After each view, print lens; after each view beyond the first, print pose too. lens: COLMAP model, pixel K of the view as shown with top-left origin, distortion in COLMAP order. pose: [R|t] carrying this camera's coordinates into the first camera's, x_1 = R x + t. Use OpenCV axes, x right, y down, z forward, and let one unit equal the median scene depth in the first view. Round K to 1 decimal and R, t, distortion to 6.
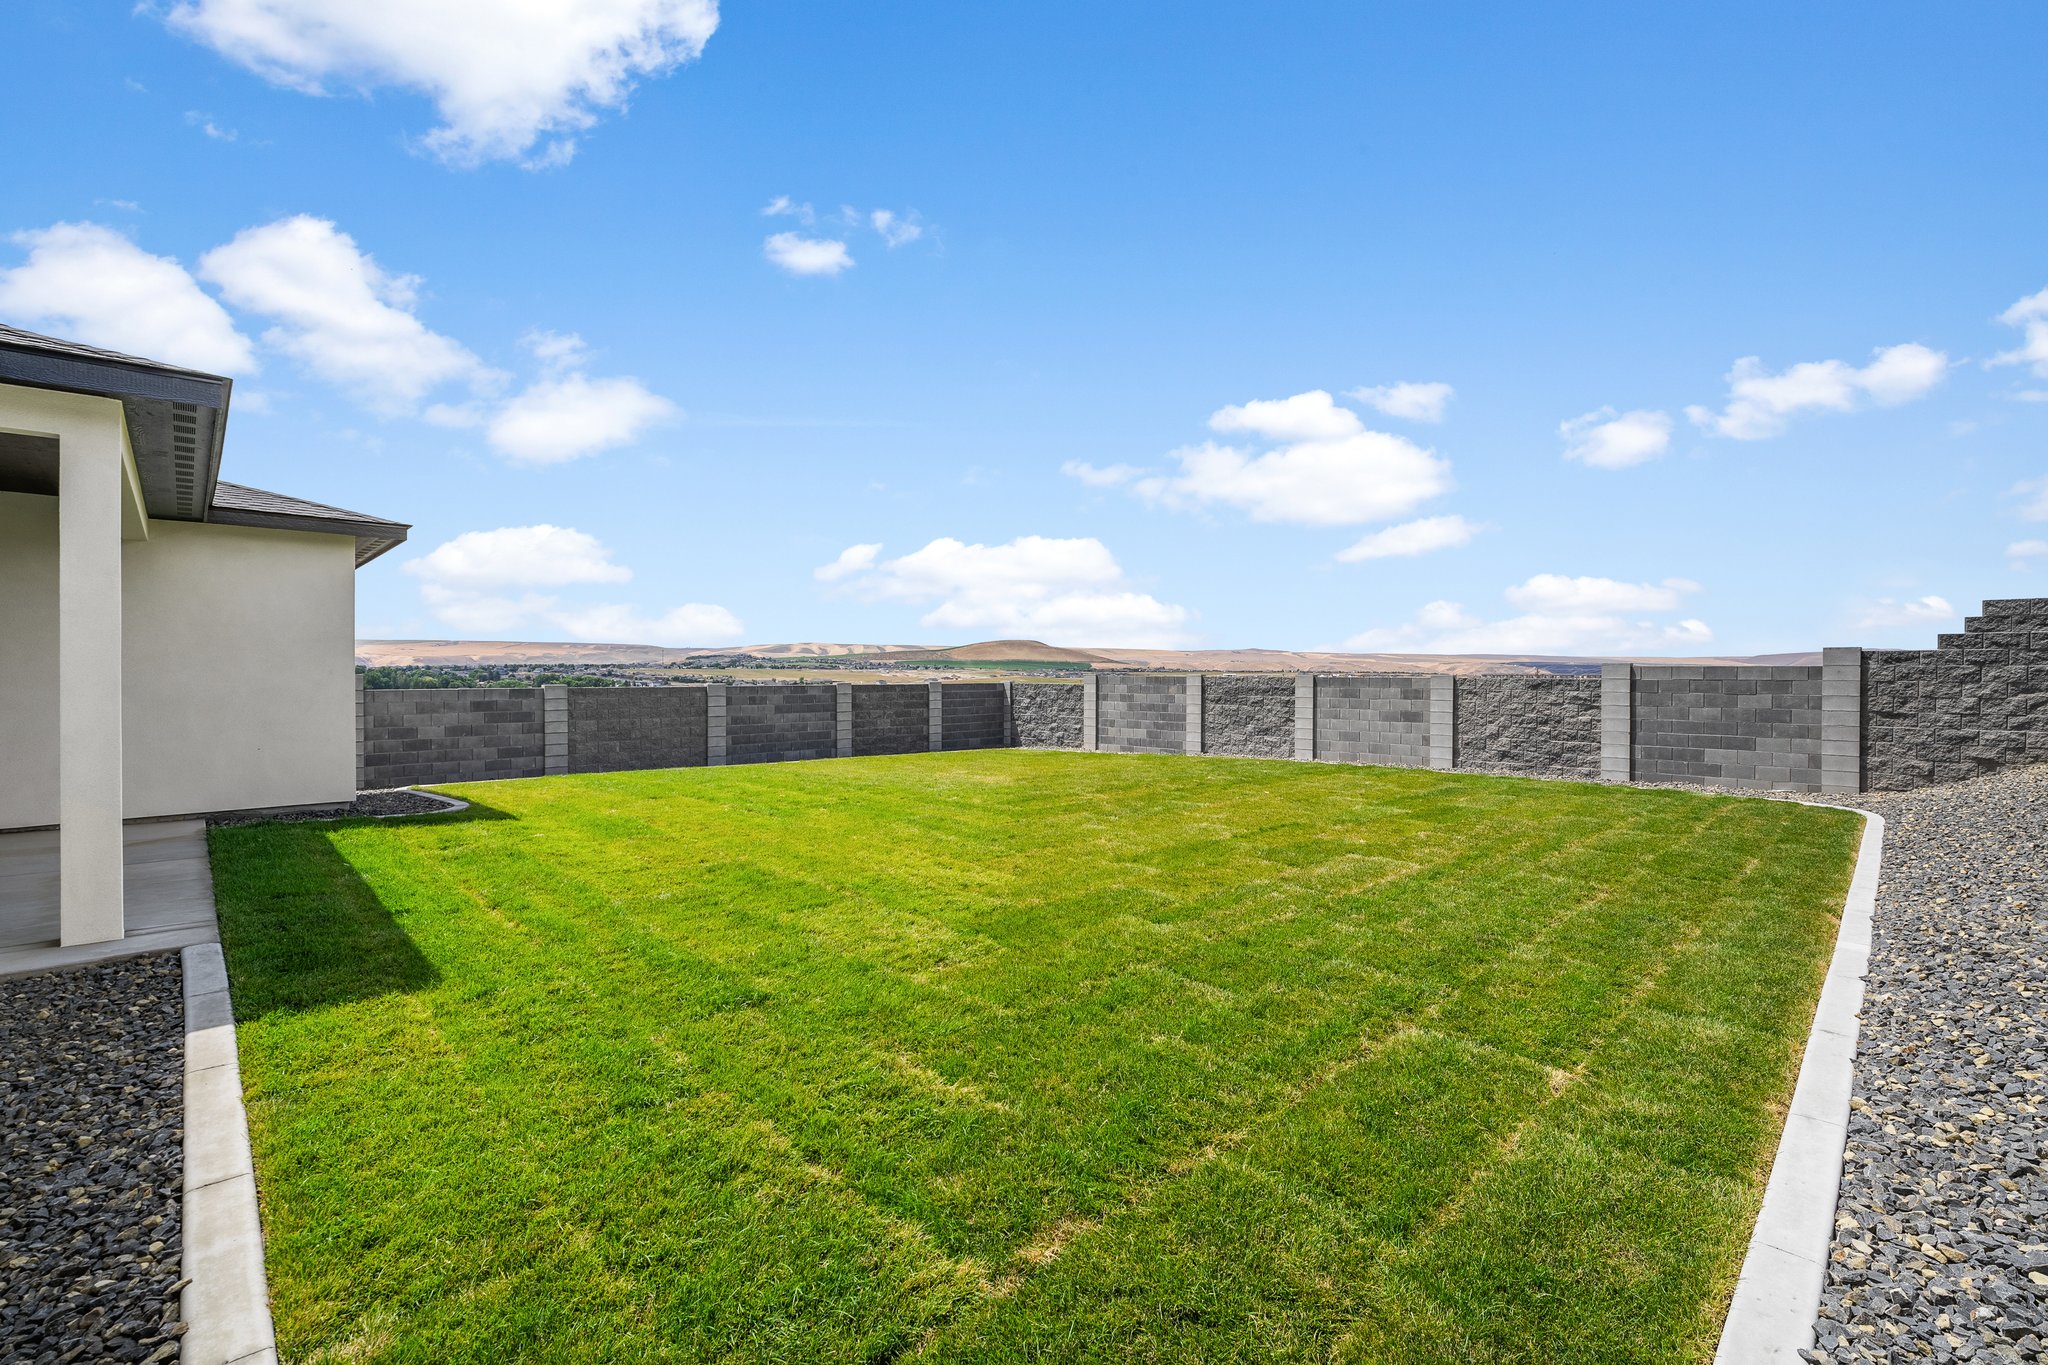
lens RADIAL K [[880.0, 0, 1025.2], [0, 880.0, 672.3], [0, 0, 1]] dist [-0.012362, -0.002543]
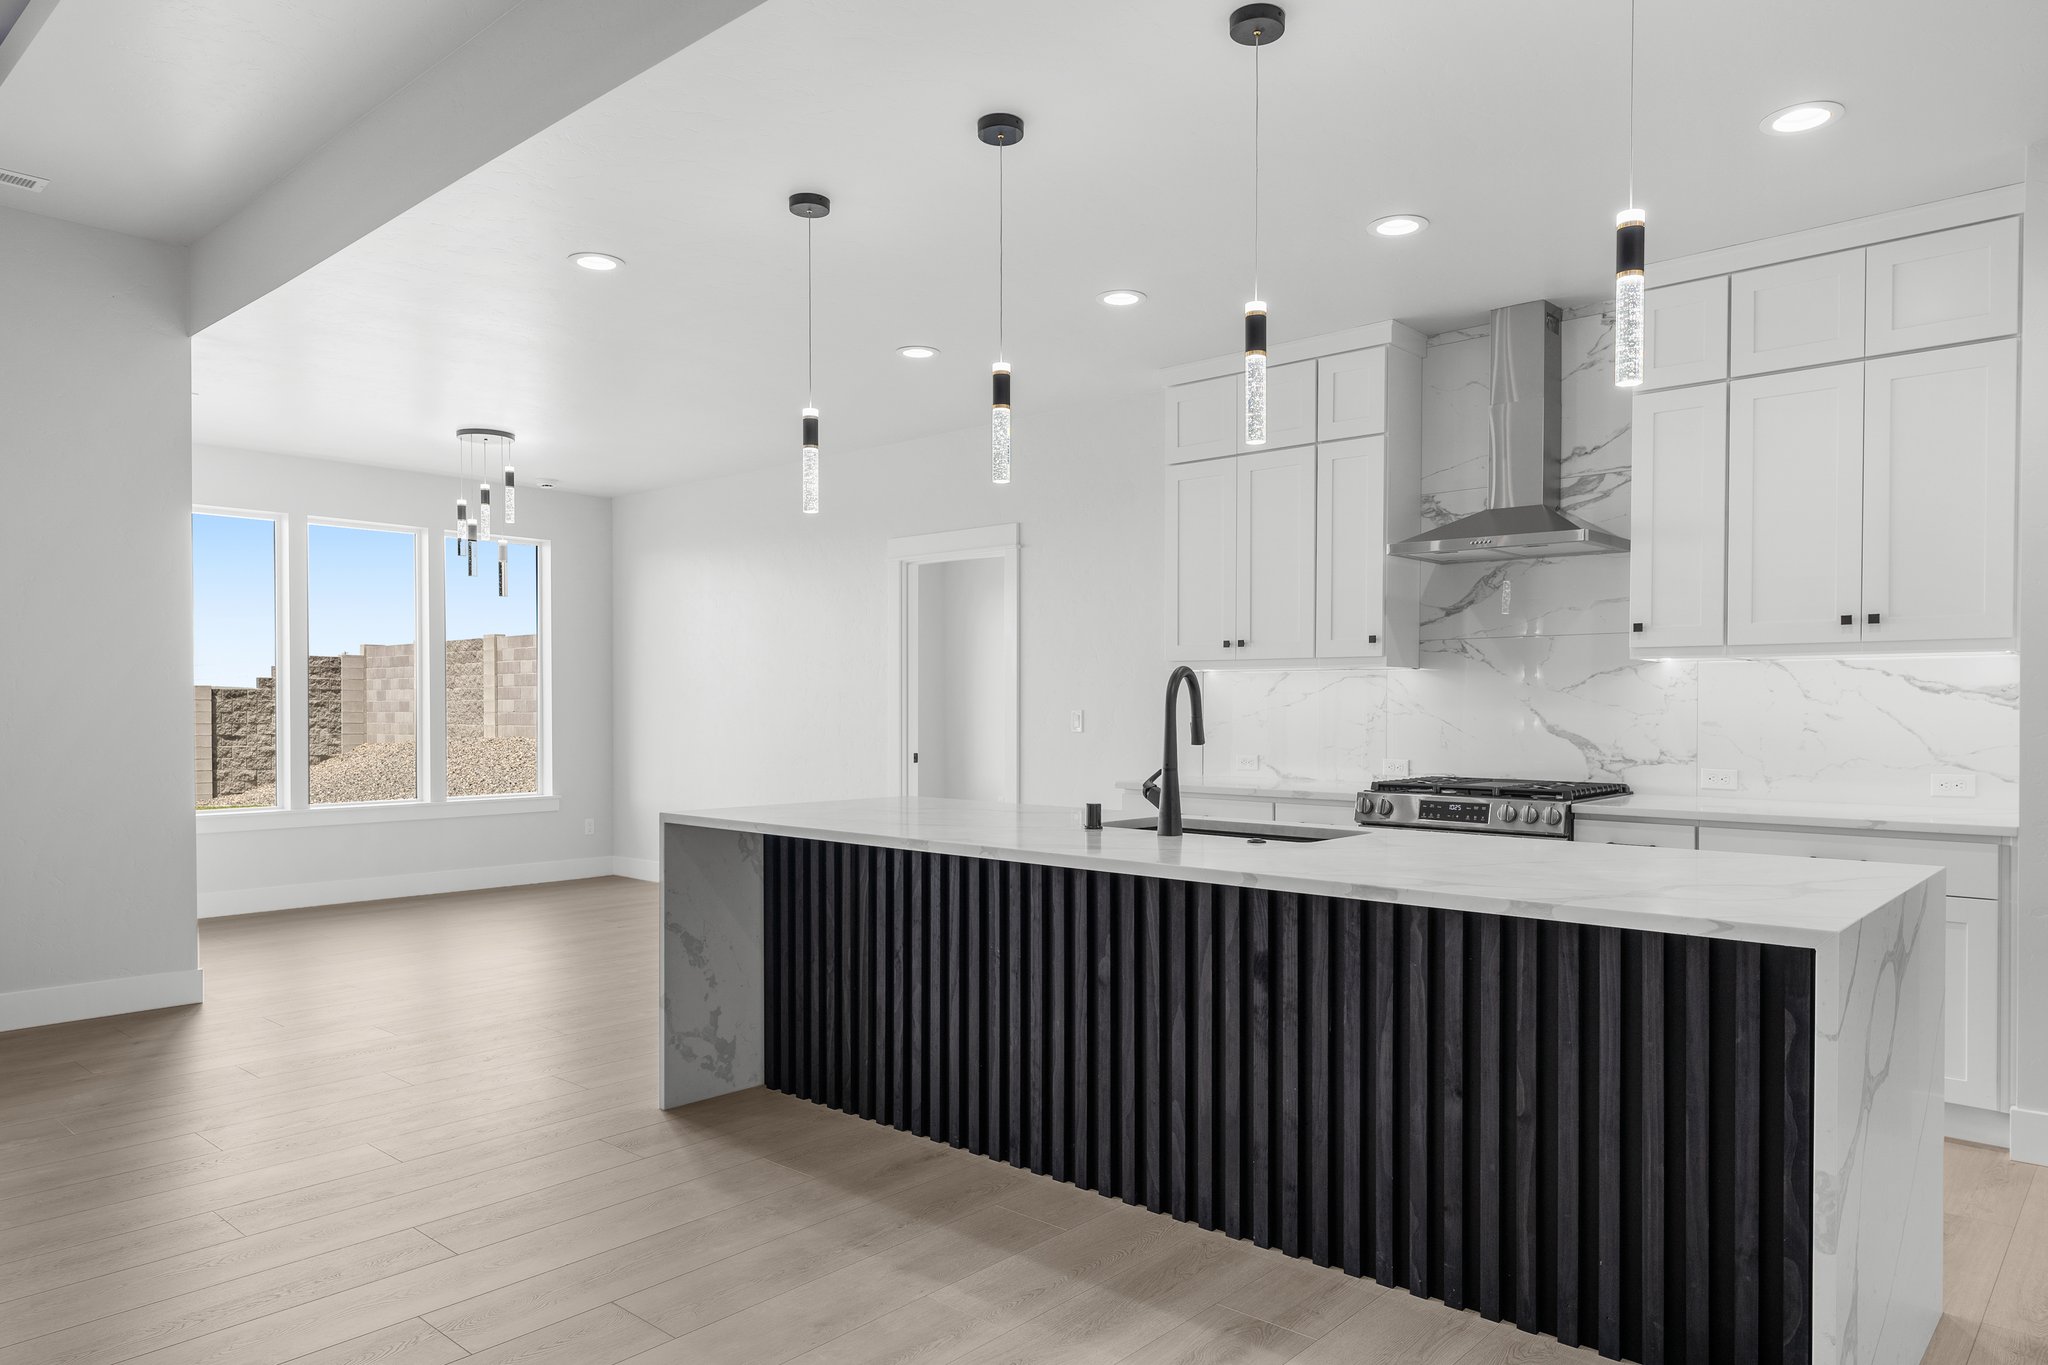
lens RADIAL K [[1317.2, 0, 1037.4], [0, 1317.2, 724.6], [0, 0, 1]] dist [0.024812, -0.003516]
pose [[-0.098651, -0.014903, 0.995011, -0.795015], [0.000454, 0.999887, 0.015021, 0.000075], [-0.995122, 0.001934, -0.098633, -0.019987]]
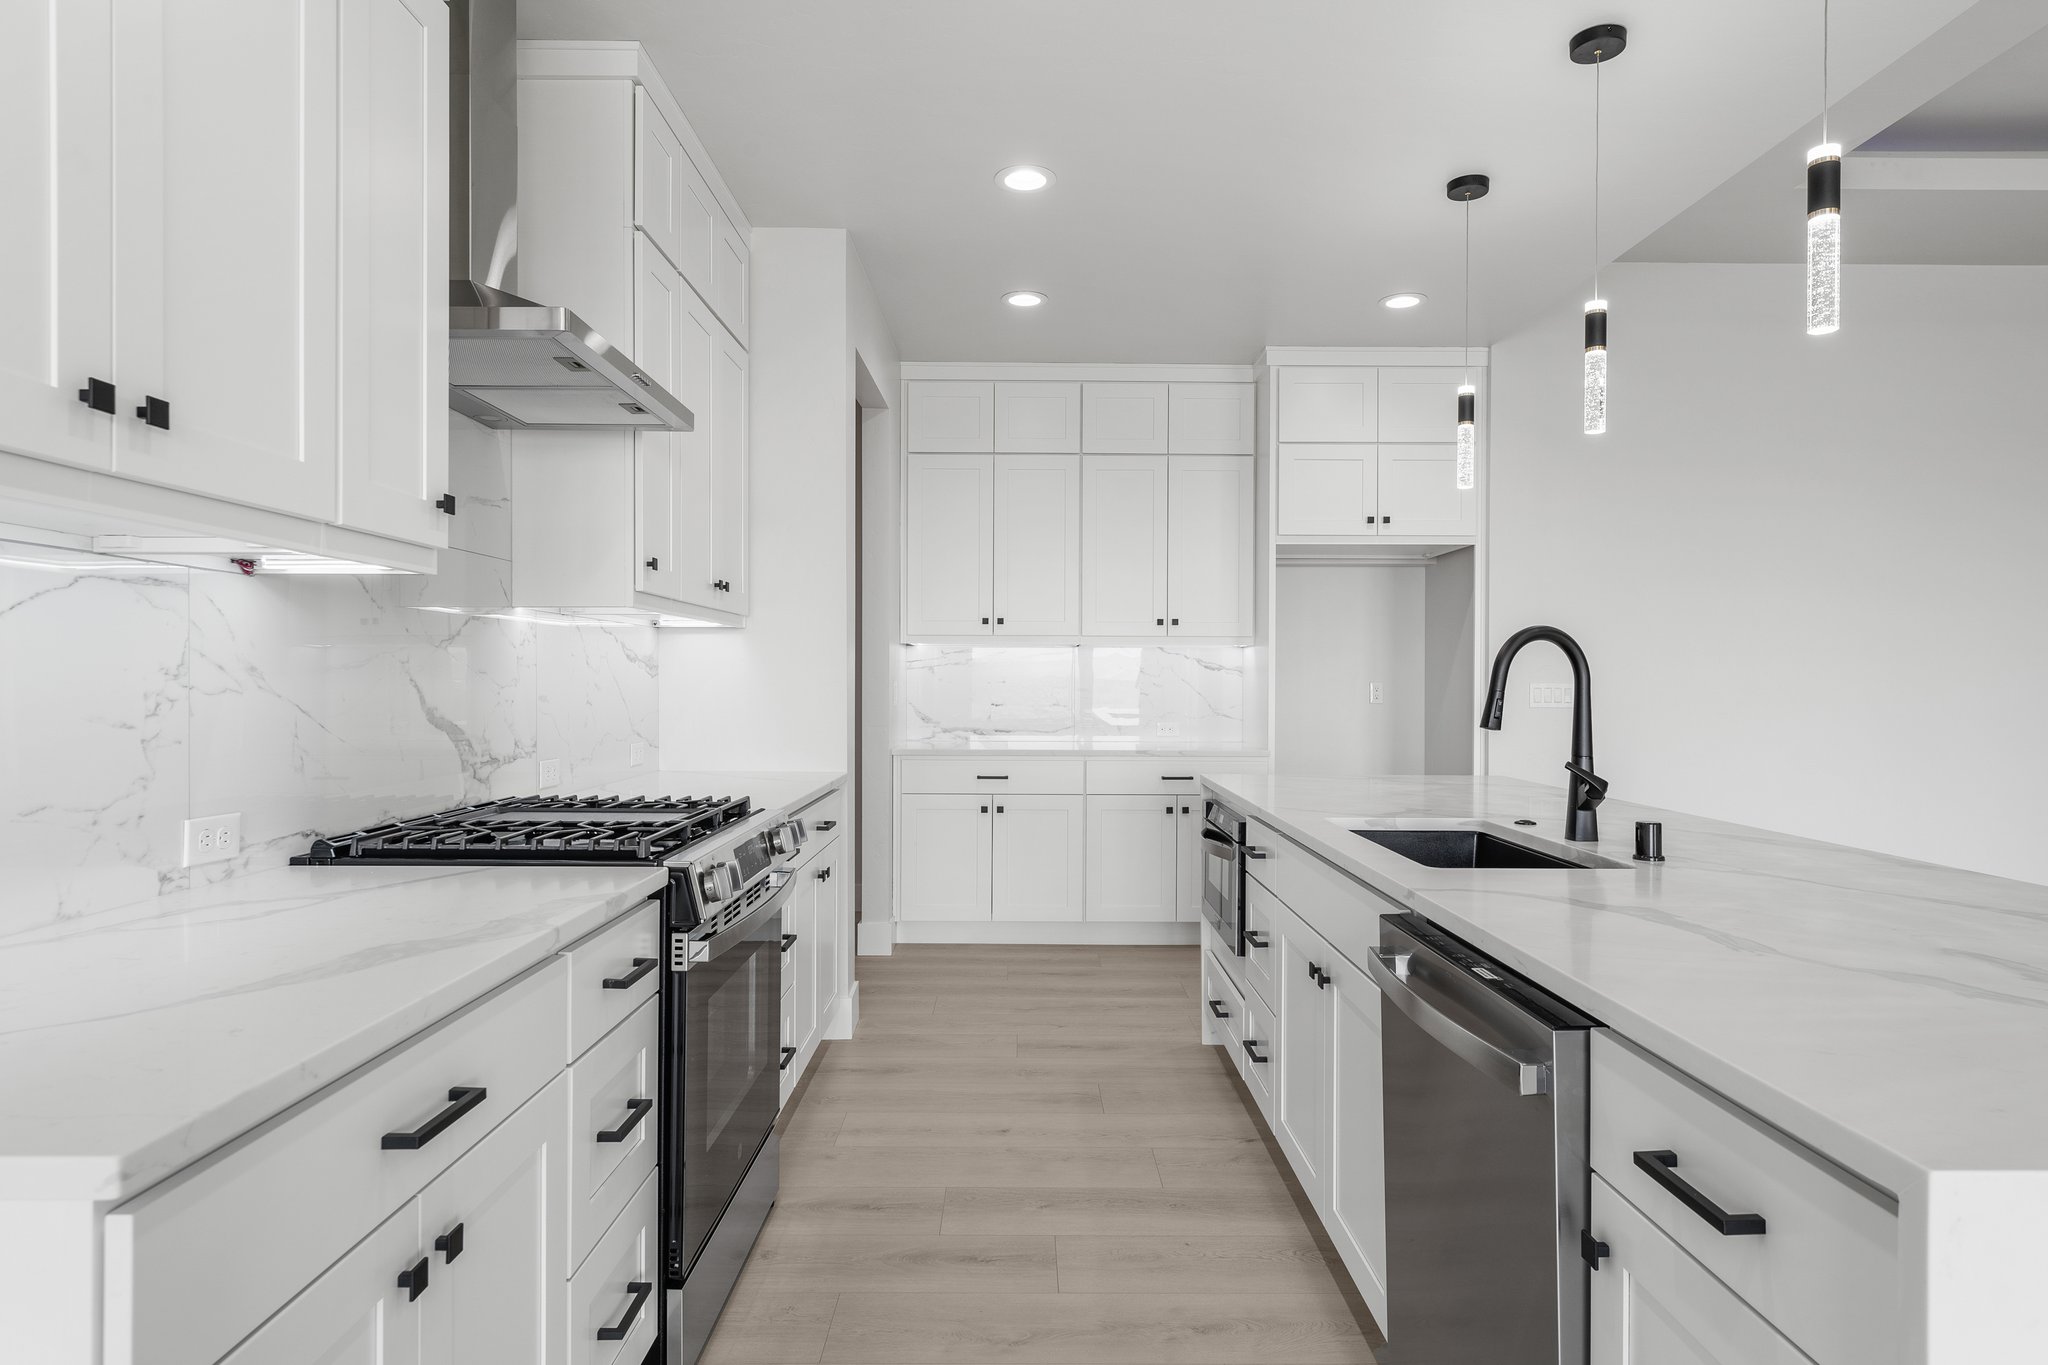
lens RADIAL K [[1147.1, 0, 1029.1], [0, 1147.1, 678.9], [0, 0, 1]] dist [0.004328, 0.000003]
pose [[-0.674339, -0.003798, -0.738412, -0.465972], [-0.006675, 0.999977, 0.000953, 0.000507], [0.738392, 0.005571, -0.674349, -0.015333]]
